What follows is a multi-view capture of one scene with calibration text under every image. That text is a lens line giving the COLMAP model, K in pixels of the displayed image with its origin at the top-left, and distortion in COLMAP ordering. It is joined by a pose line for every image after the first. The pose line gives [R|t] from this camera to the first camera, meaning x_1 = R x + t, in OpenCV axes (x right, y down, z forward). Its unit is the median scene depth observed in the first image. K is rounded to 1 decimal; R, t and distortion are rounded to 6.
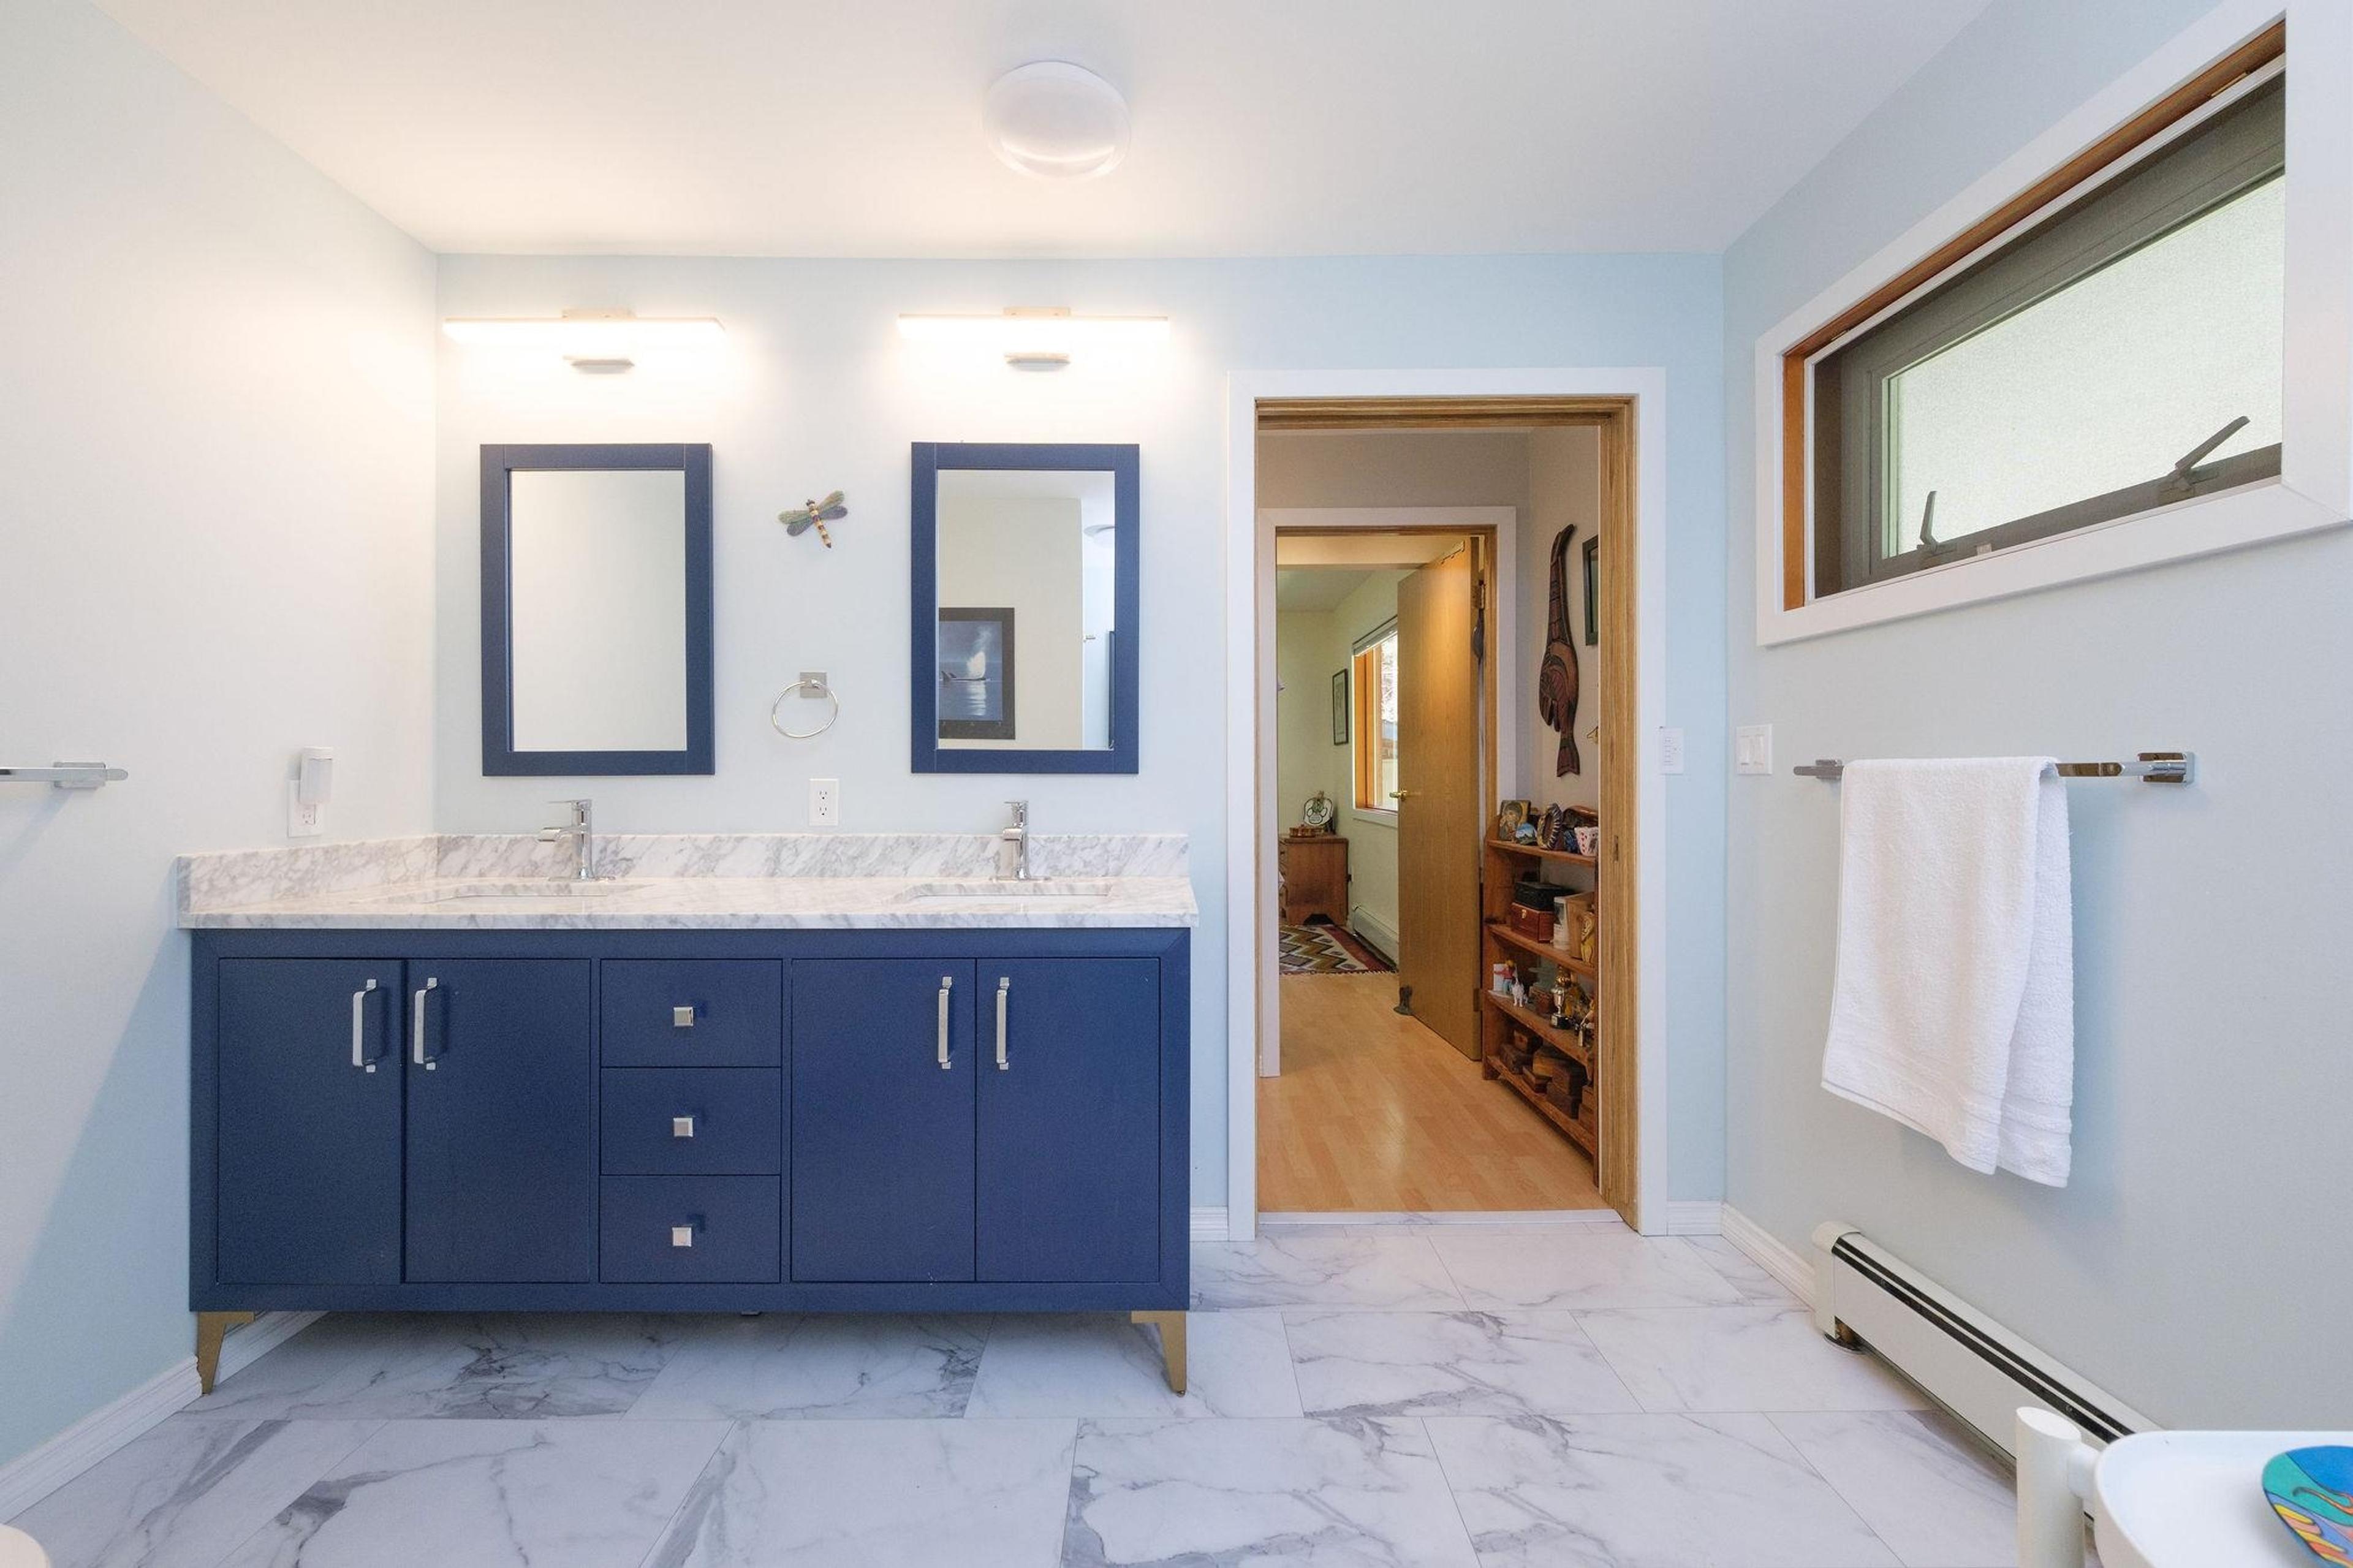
lens RADIAL K [[869.9, 0, 1176.5], [0, 869.9, 784.0], [0, 0, 1]] dist [-0.000241, -0.000004]
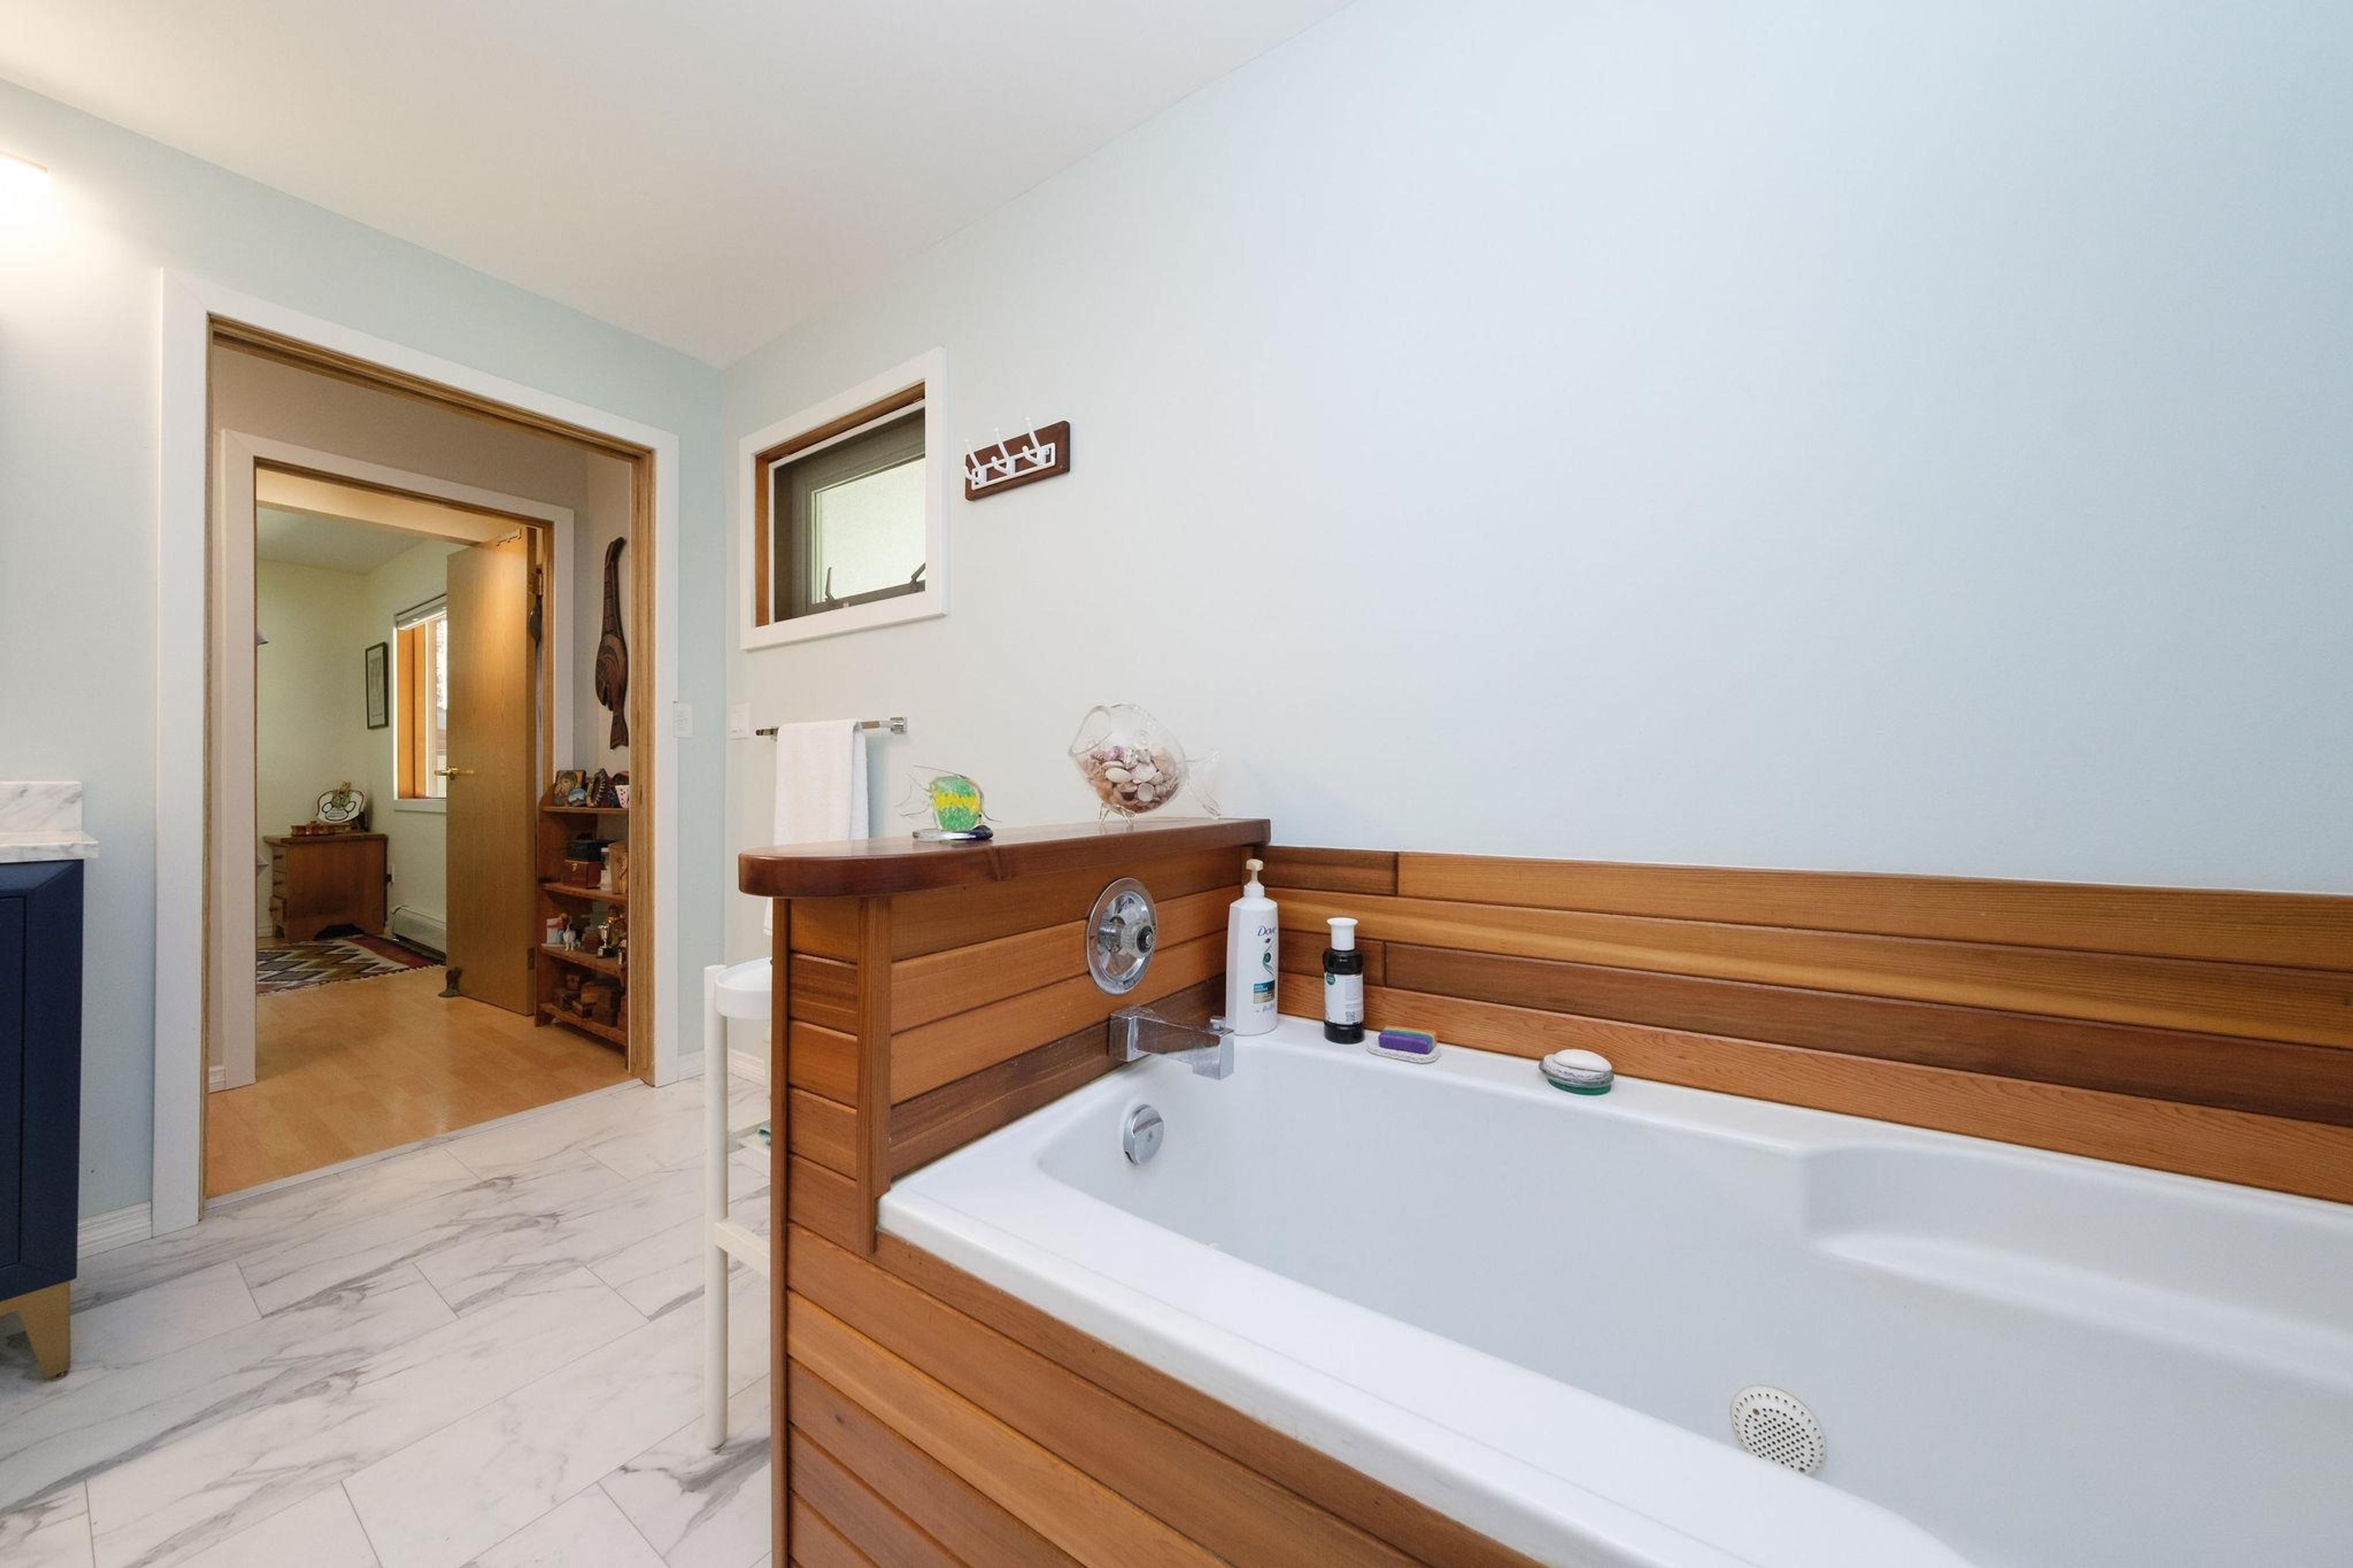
lens RADIAL K [[805.2, 0, 1158.1], [0, 805.2, 777.3], [0, 0, 1]] dist [-0.010388, 0.004545]
pose [[0.587401, 0.007079, 0.809265, -0.001947], [0.010998, 0.999800, -0.016728, 0.057270], [-0.809222, 0.018726, 0.587205, -0.233897]]
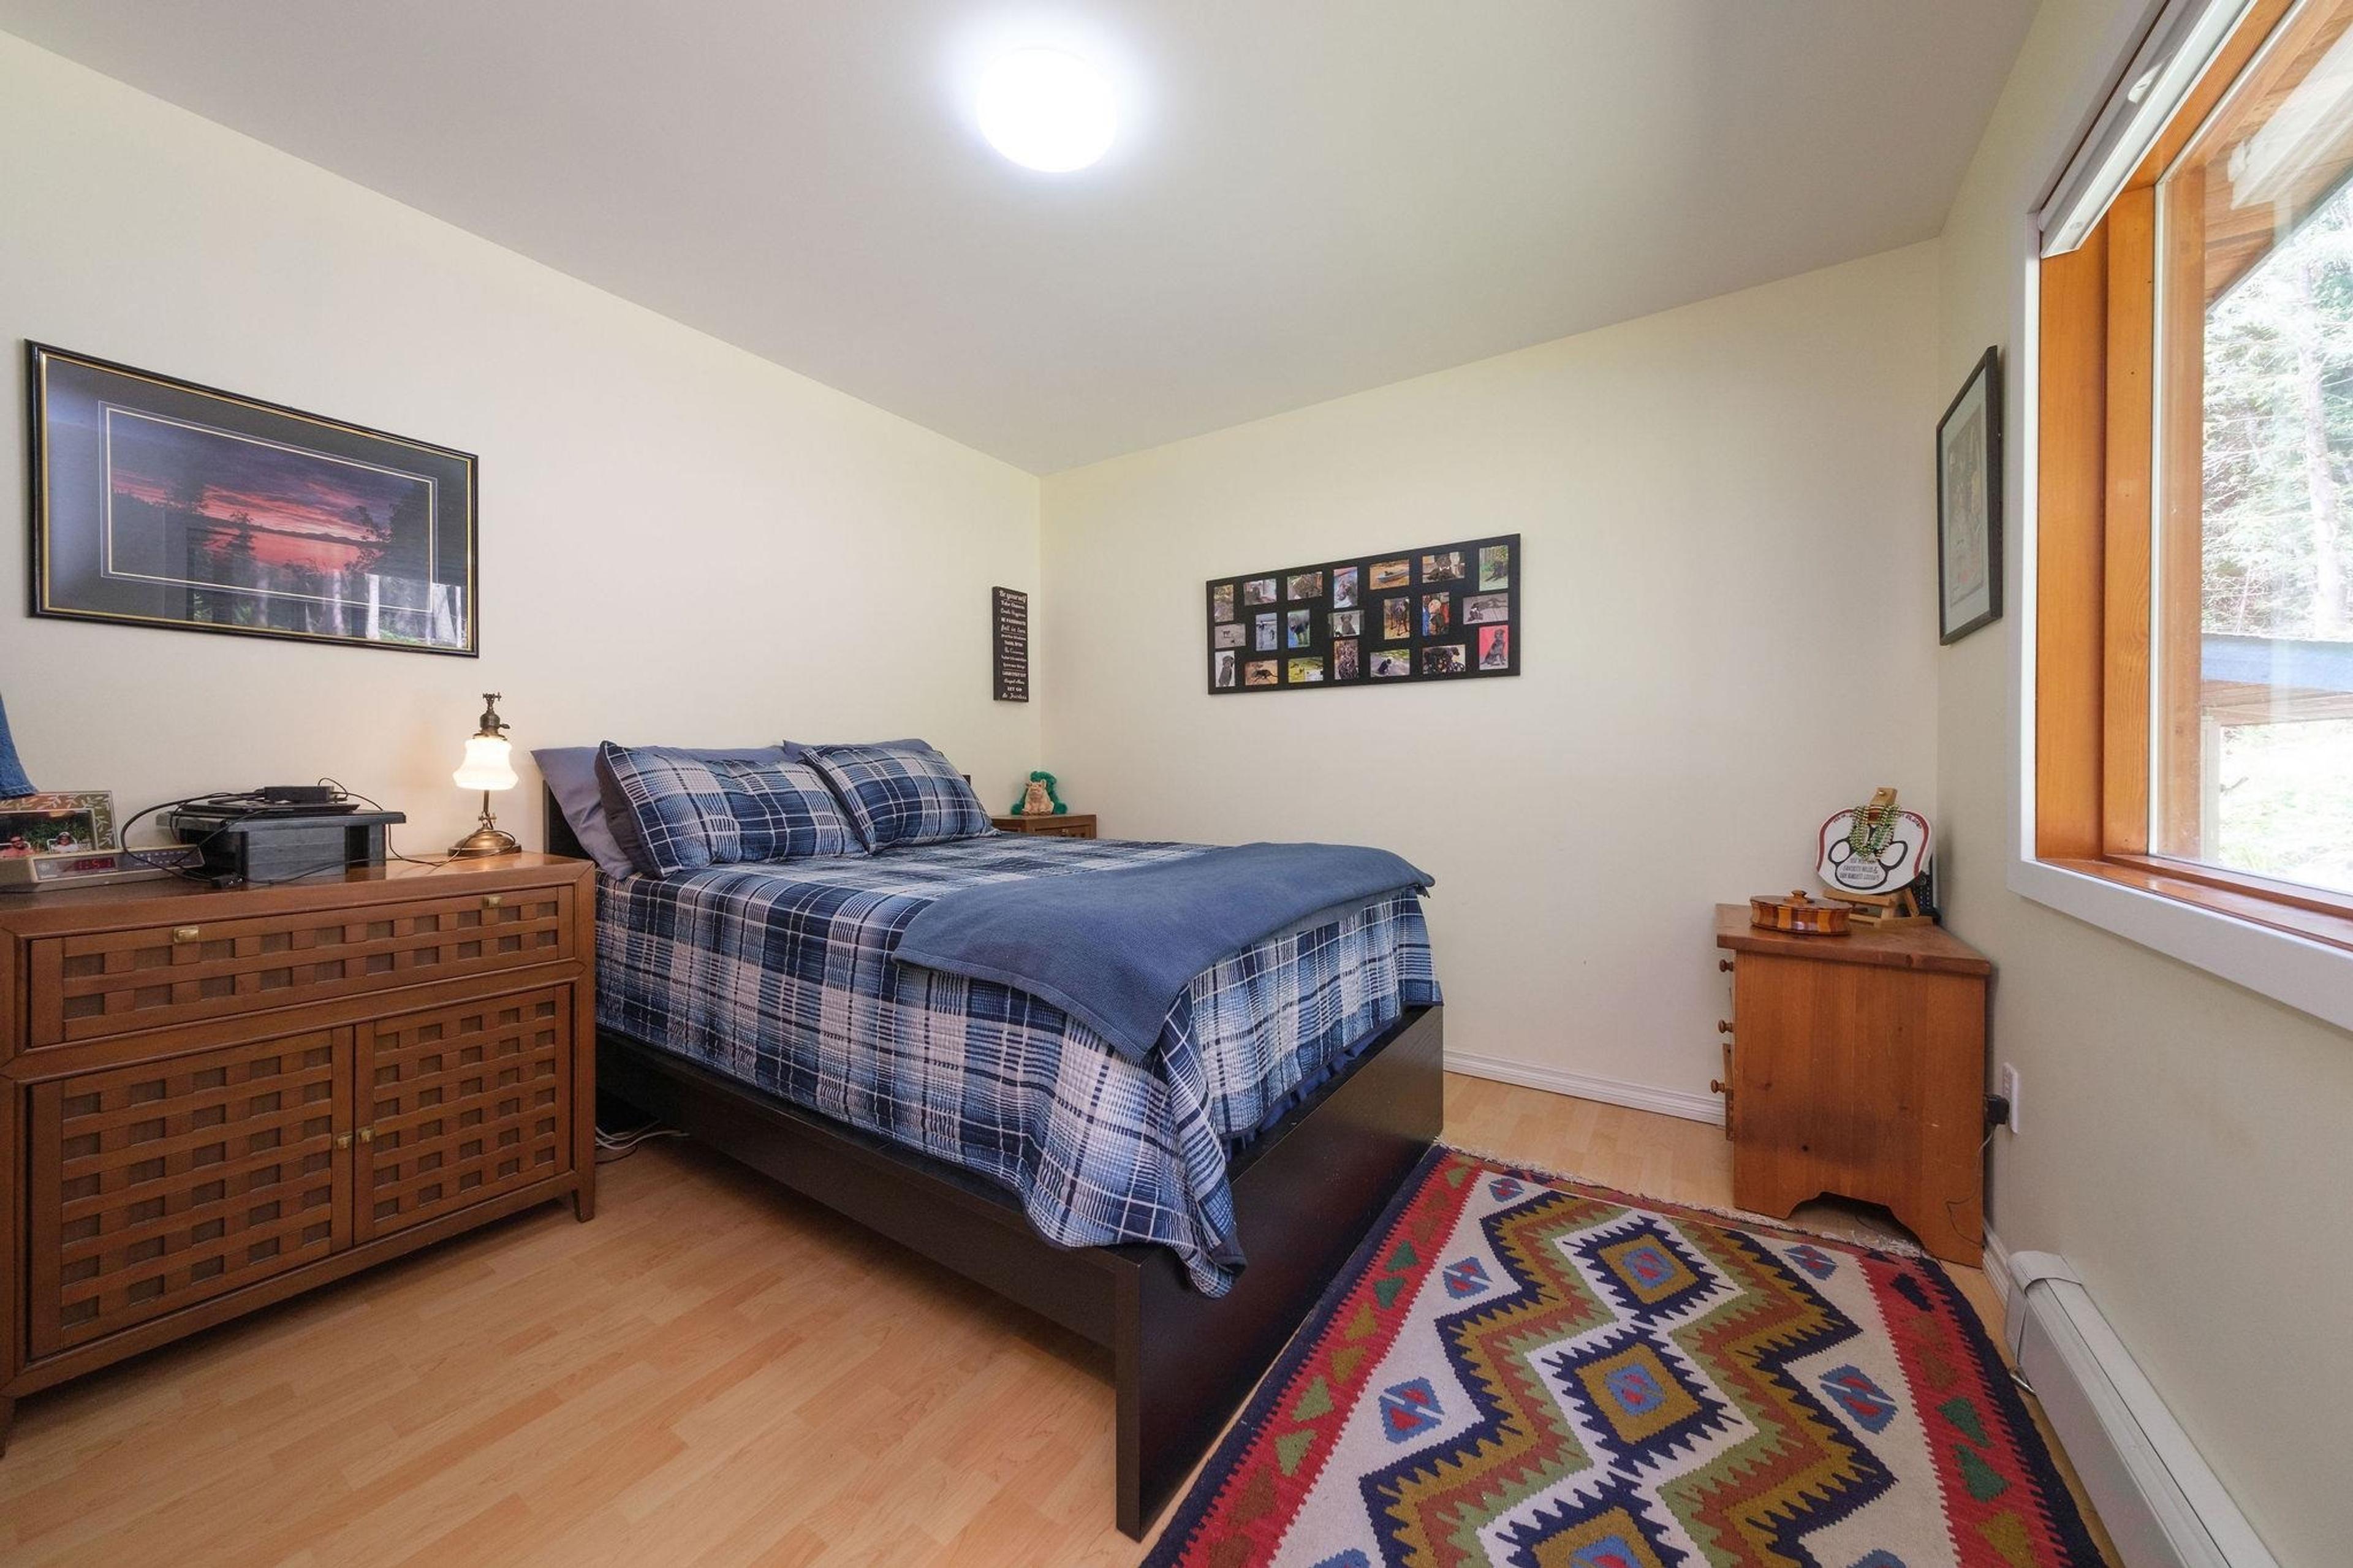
lens RADIAL K [[817.5, 0, 1177.3], [0, 817.5, 775.7], [0, 0, 1]] dist [0.000710, 0.000059]
pose [[0.825387, 0.011459, -0.564452, 0.273999], [-0.012183, 0.999923, 0.002484, 0.012600], [0.564437, 0.004826, 0.825462, 1.359050]]
